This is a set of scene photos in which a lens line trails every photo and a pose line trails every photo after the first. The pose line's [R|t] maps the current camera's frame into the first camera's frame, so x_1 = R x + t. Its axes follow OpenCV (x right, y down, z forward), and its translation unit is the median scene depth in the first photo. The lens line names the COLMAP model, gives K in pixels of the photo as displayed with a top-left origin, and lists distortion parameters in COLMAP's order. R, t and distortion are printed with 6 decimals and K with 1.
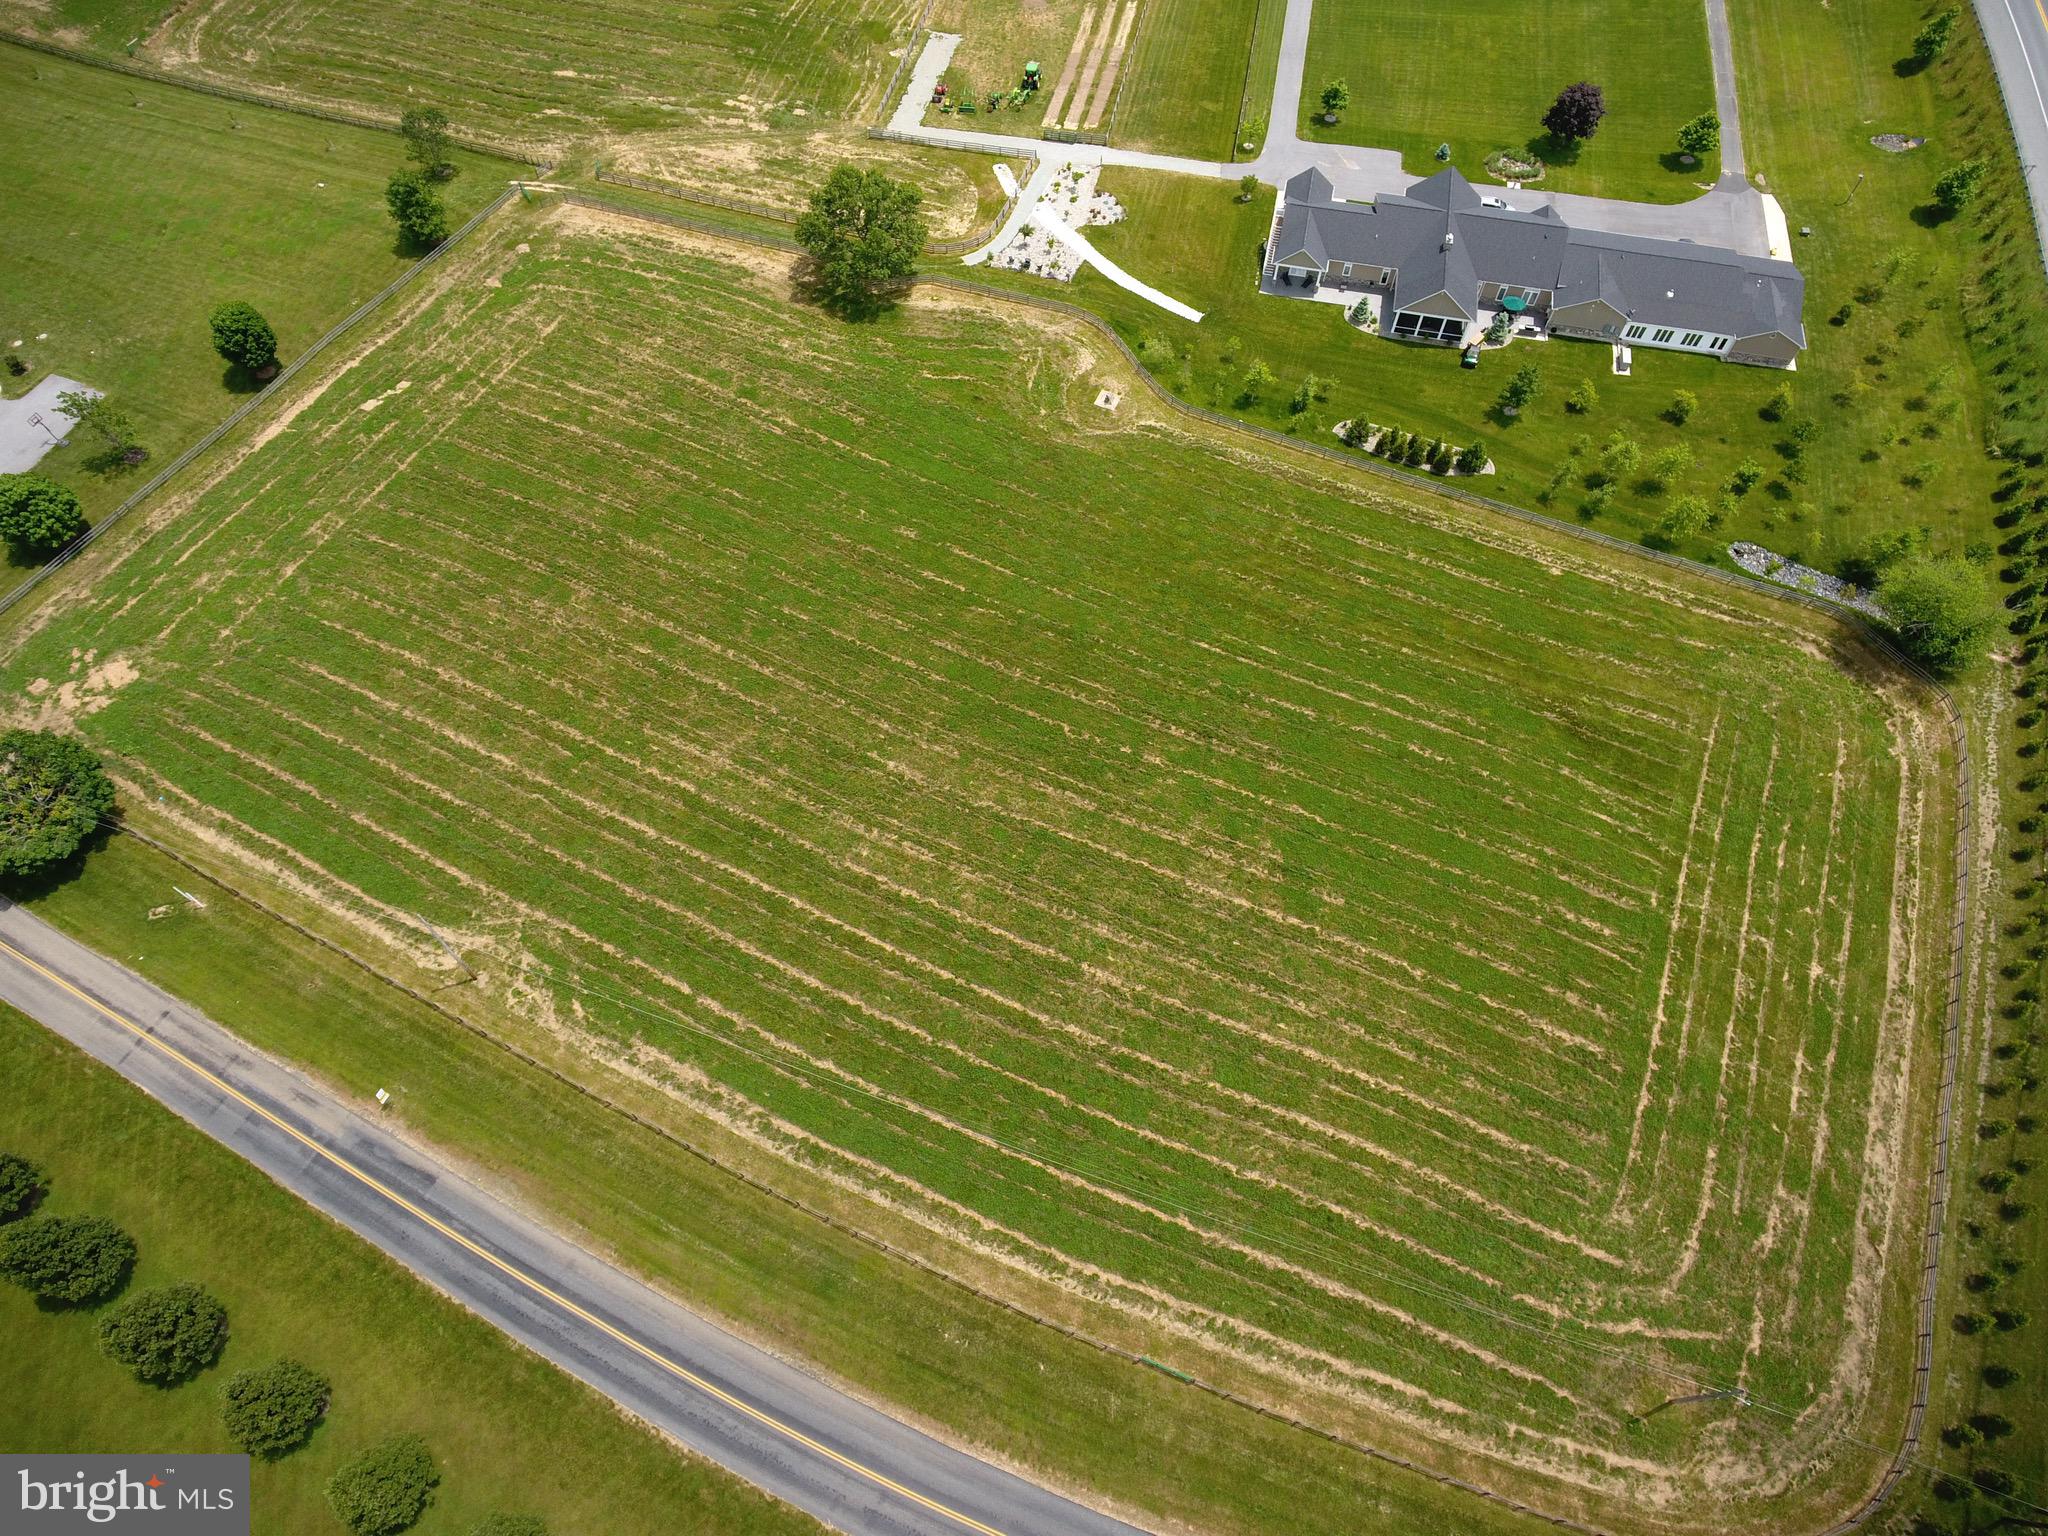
lens RADIAL K [[1194.6, 0, 1045.0], [0, 1194.6, 711.8], [0, 0, 1]] dist [0.000803, -0.006096]
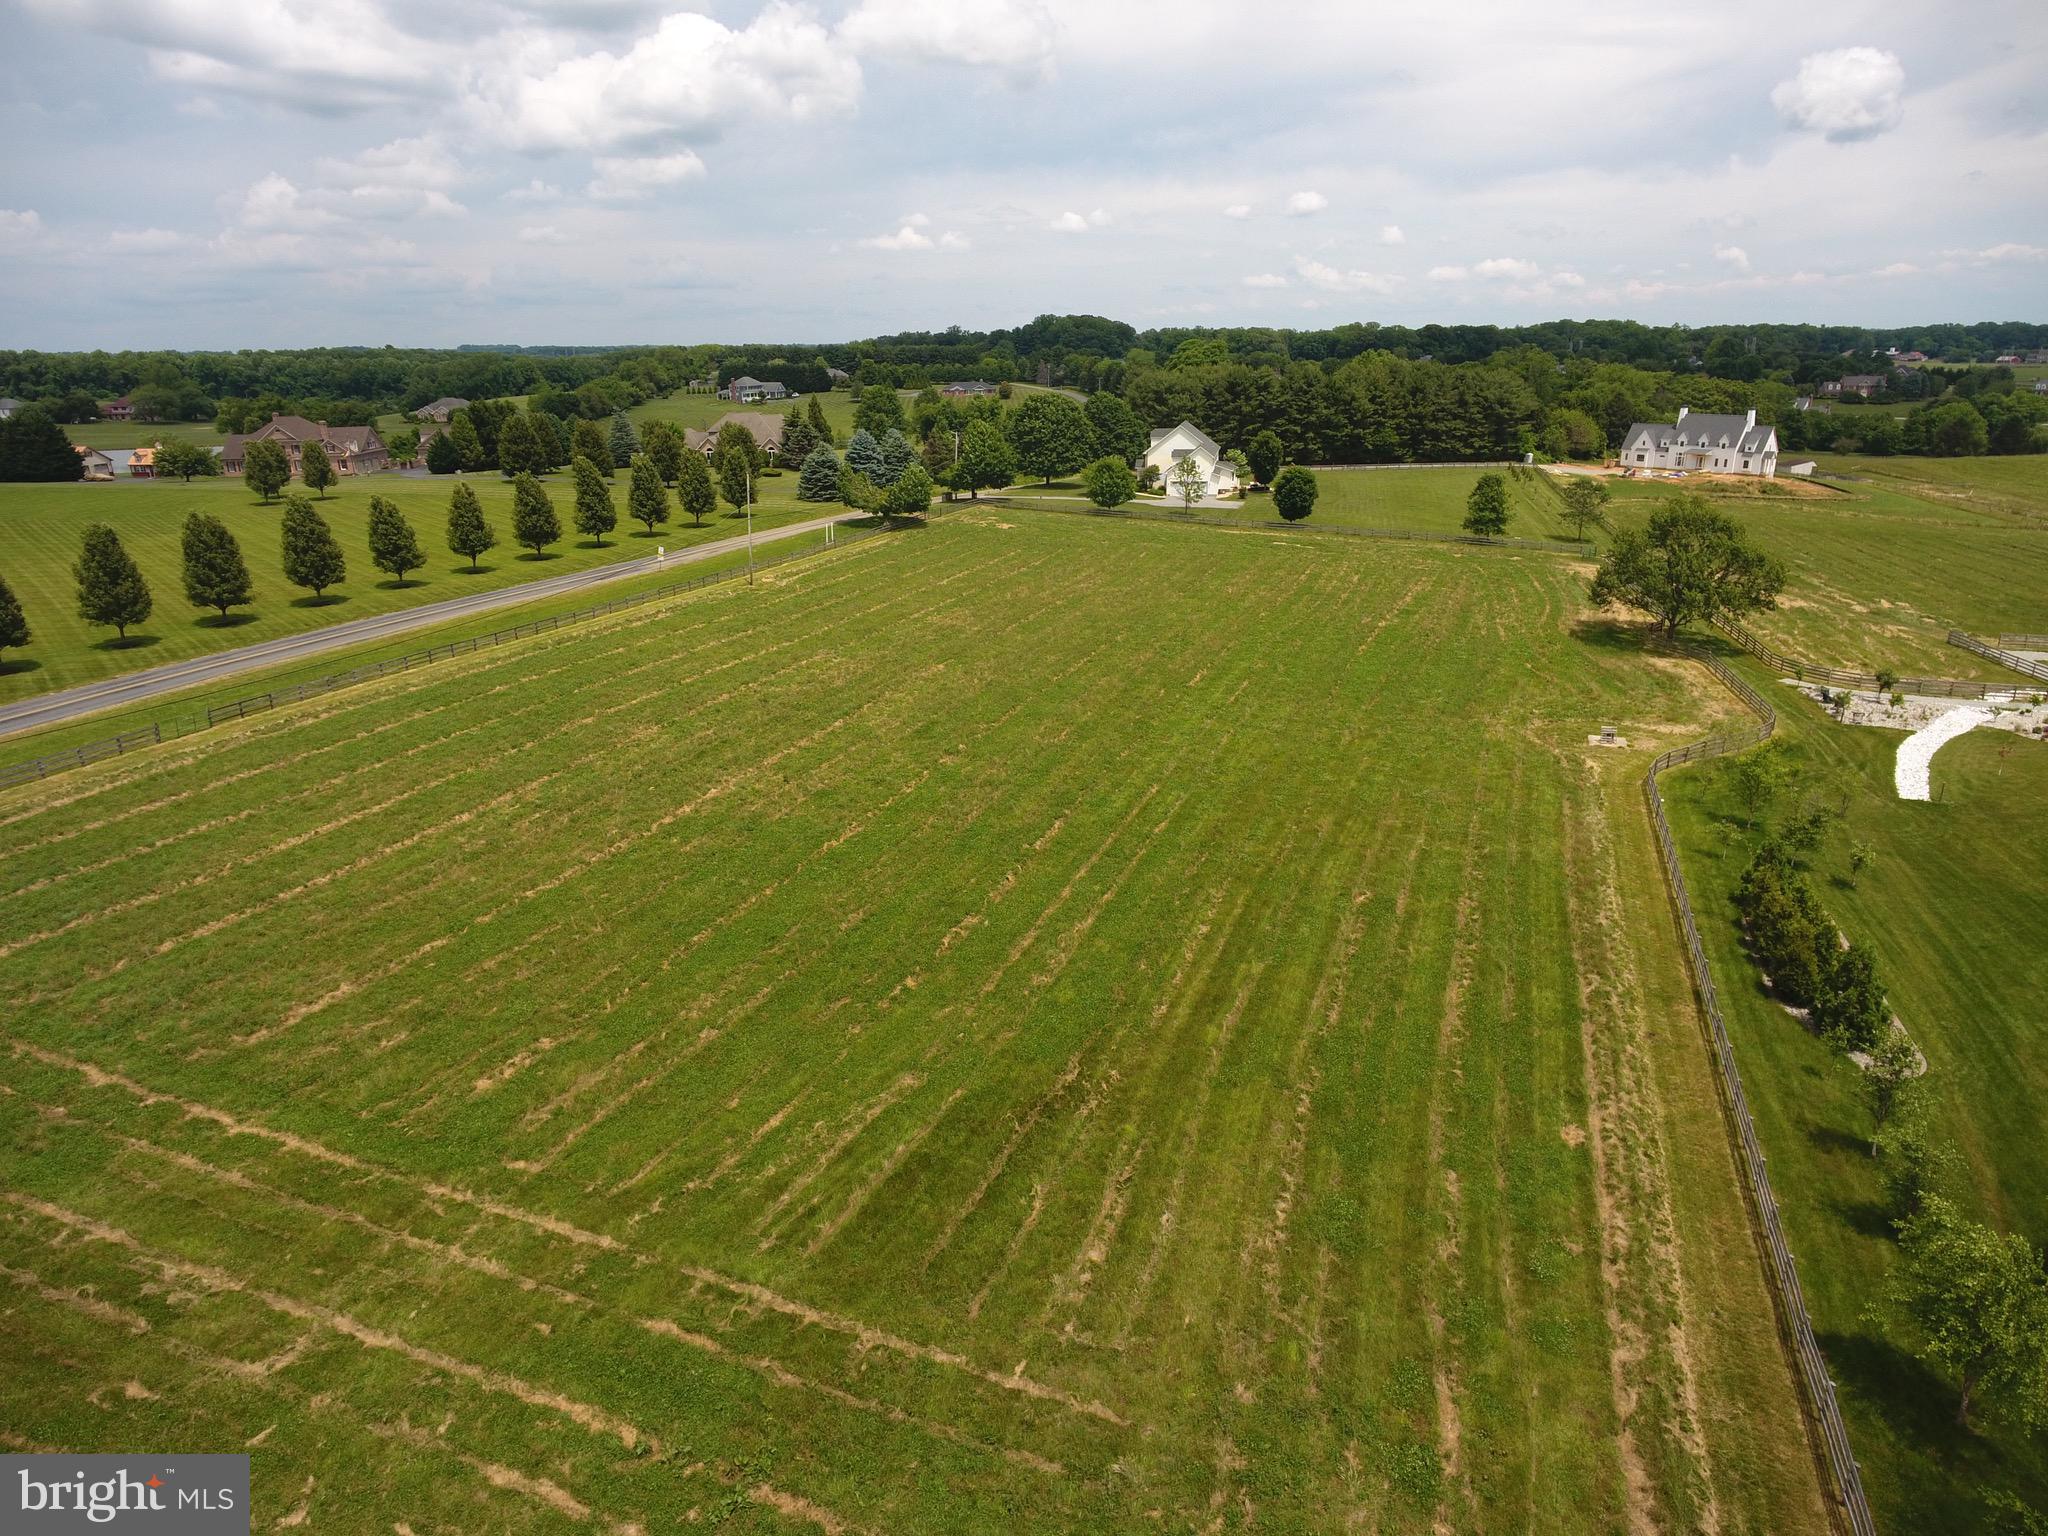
lens RADIAL K [[1194.6, 0, 1029.5], [0, 1194.6, 809.2], [0, 0, 1]] dist [0.000803, -0.006096]
pose [[0.059569, 0.363072, -0.929855, 0.798434], [-0.850204, 0.506567, 0.143328, -0.092413], [0.523072, 0.782029, 0.338861, 0.821793]]
